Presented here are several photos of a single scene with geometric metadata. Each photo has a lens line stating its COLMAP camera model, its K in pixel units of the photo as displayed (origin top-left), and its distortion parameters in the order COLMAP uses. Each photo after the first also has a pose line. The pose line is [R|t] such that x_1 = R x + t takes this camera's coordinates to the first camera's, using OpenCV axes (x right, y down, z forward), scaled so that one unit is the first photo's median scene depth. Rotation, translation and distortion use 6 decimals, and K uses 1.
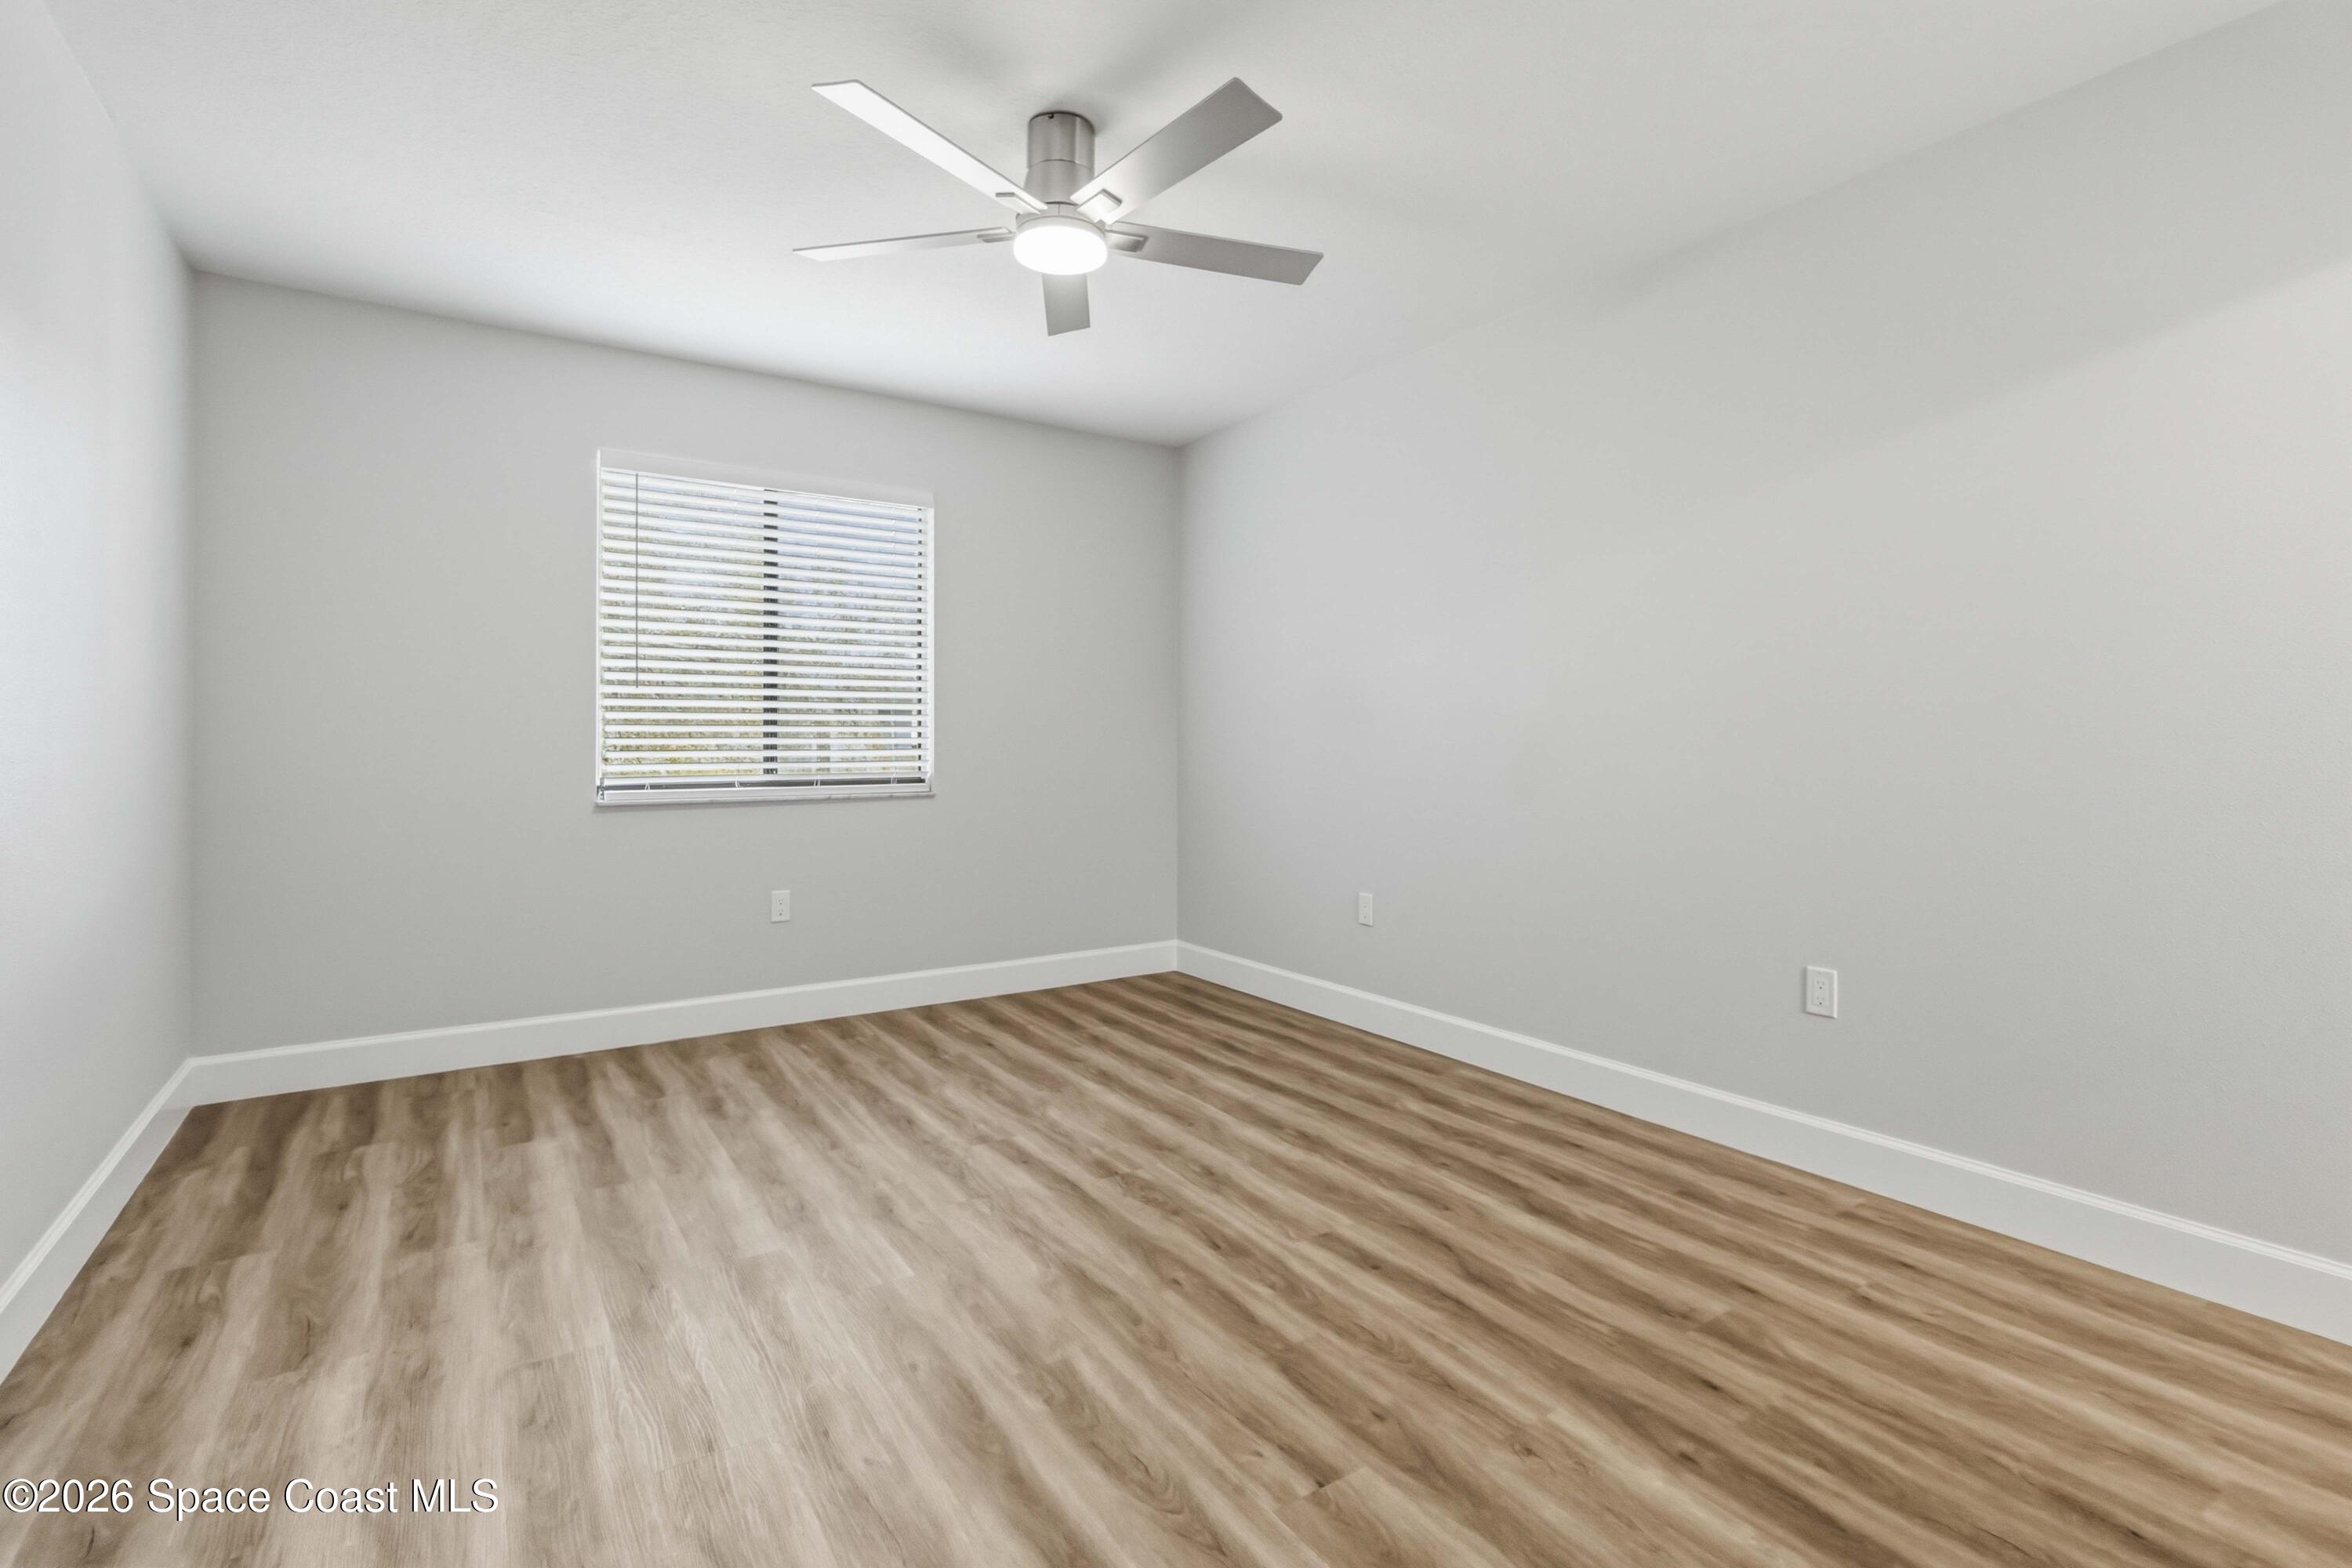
lens RADIAL K [[1085.5, 0, 1179.9], [0, 1085.5, 743.0], [0, 0, 1]] dist [0.000170, 0.000003]
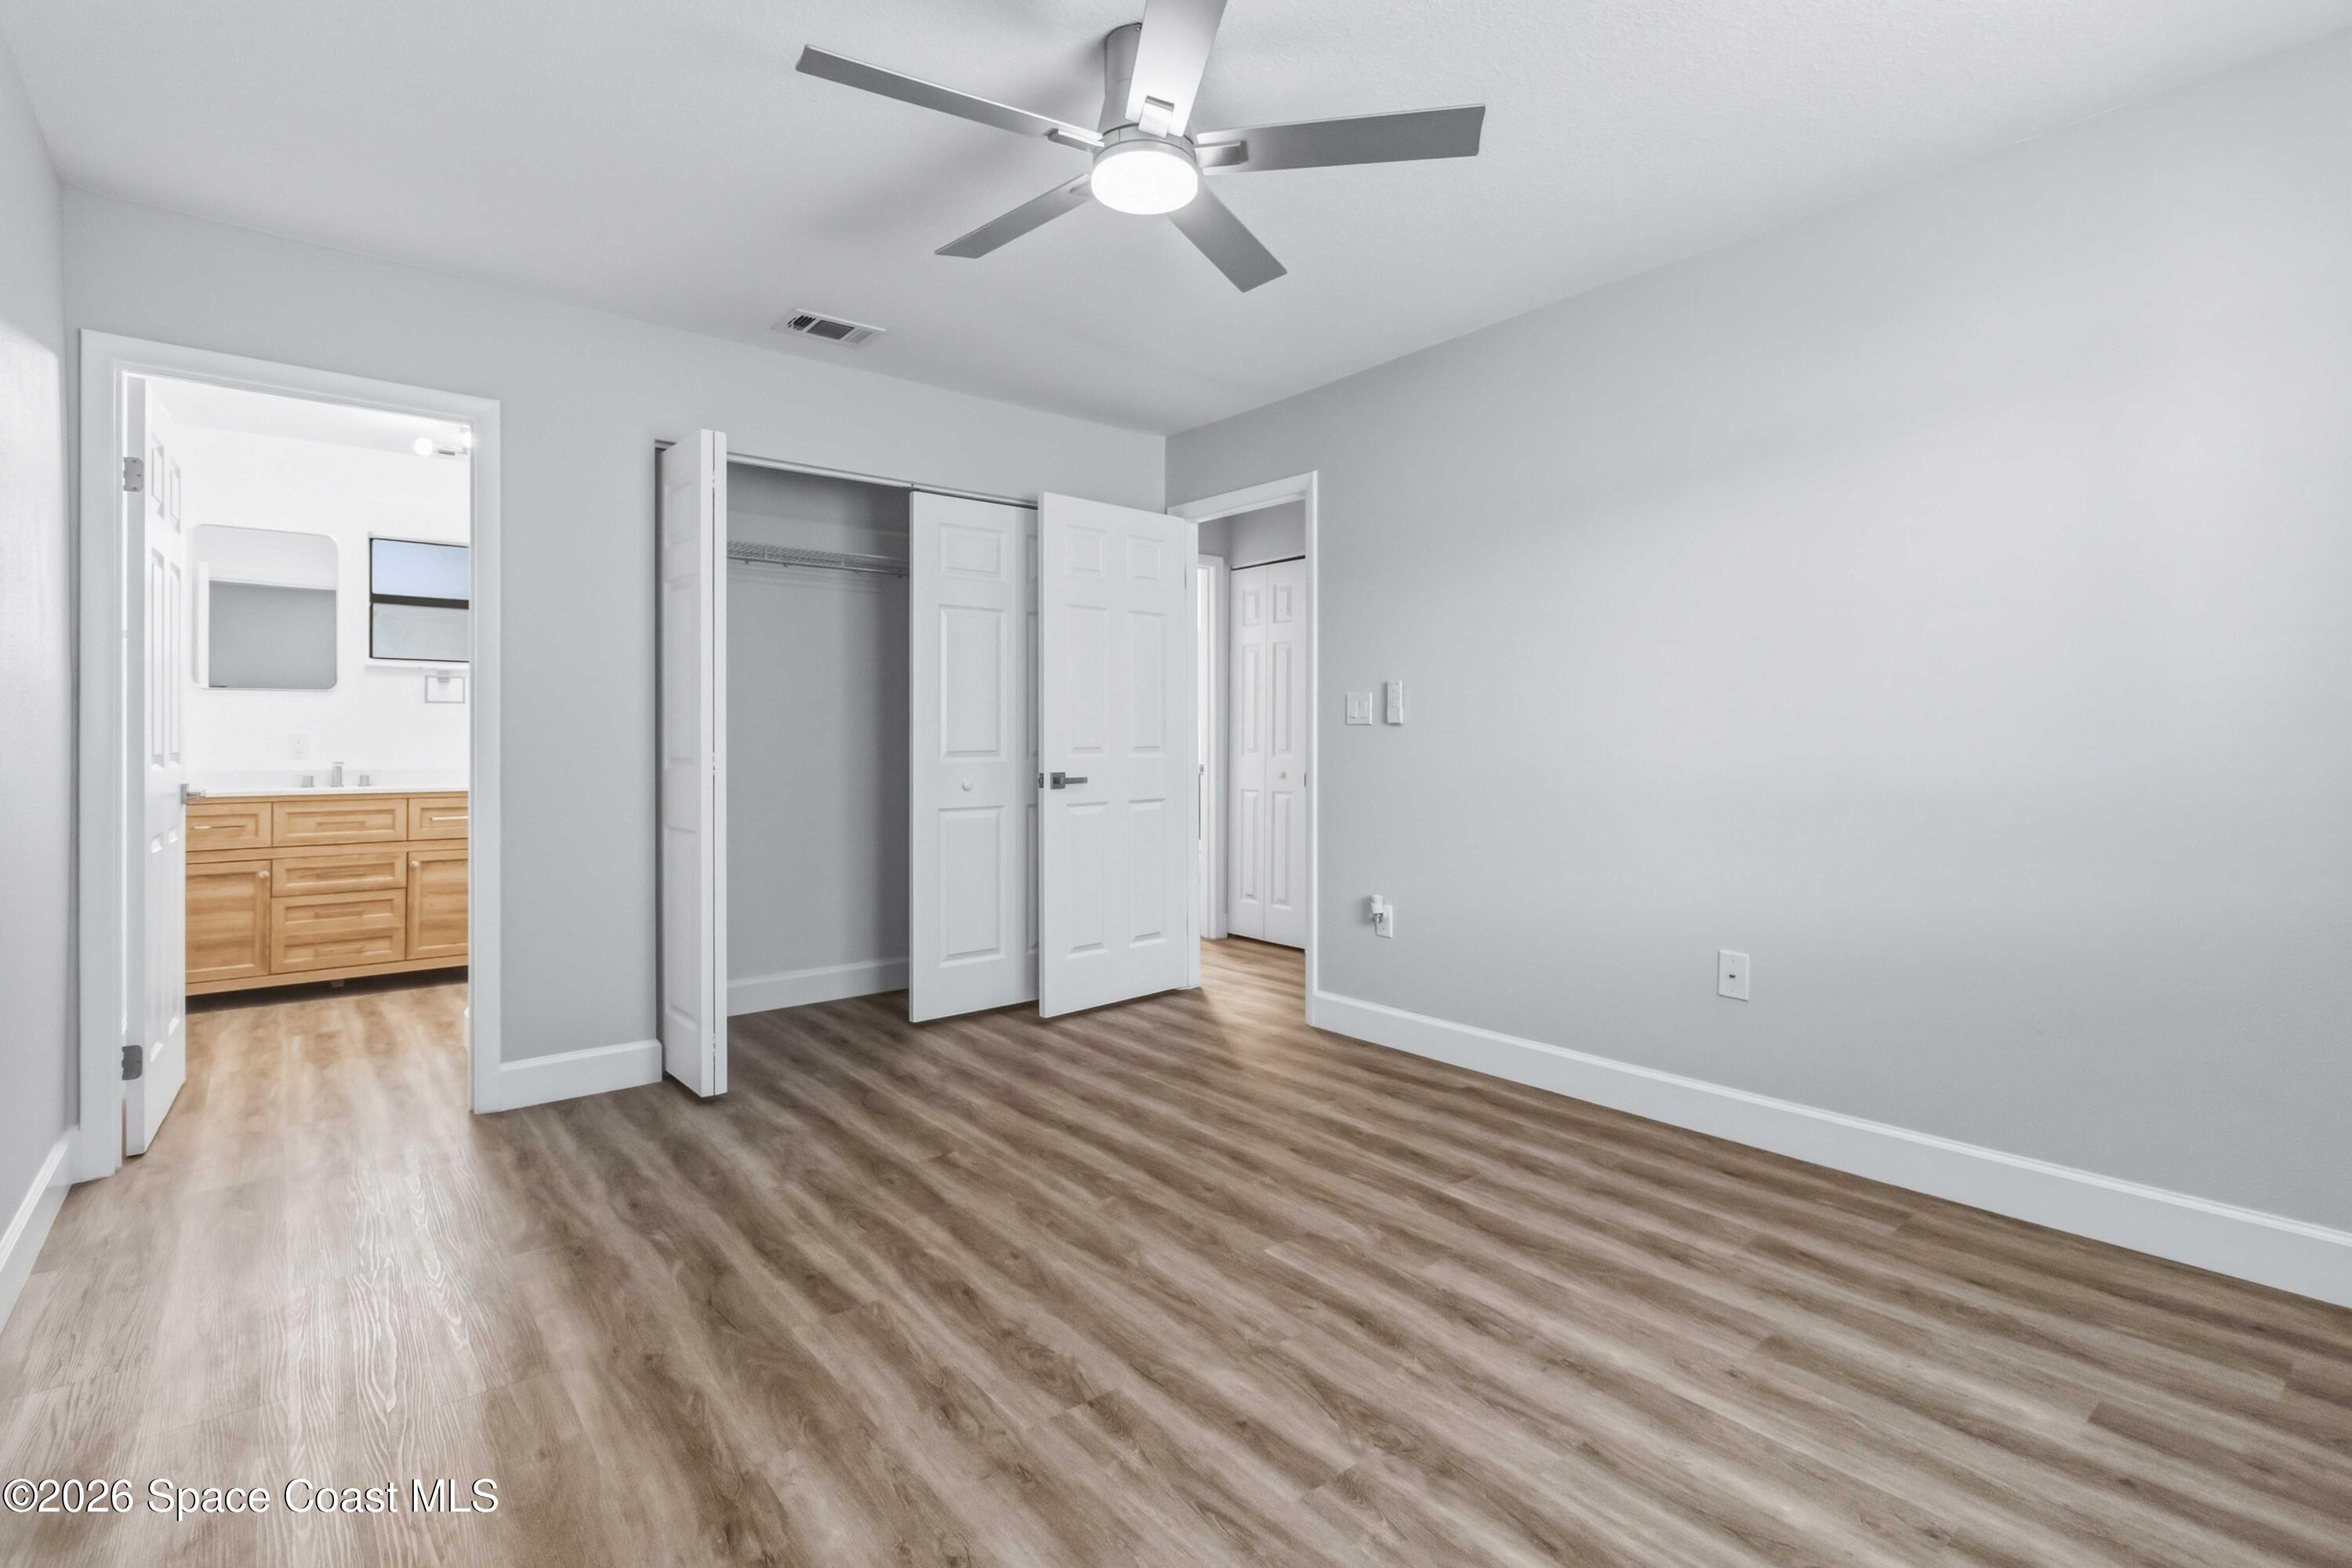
lens RADIAL K [[1085.5, 0, 1179.9], [0, 1085.5, 743.0], [0, 0, 1]] dist [0.000170, 0.000003]
pose [[-0.994763, 0.000952, -0.102201, -0.053967], [0.000321, 0.999981, 0.006190, -0.011181], [0.102205, 0.006125, -0.994744, 1.978451]]
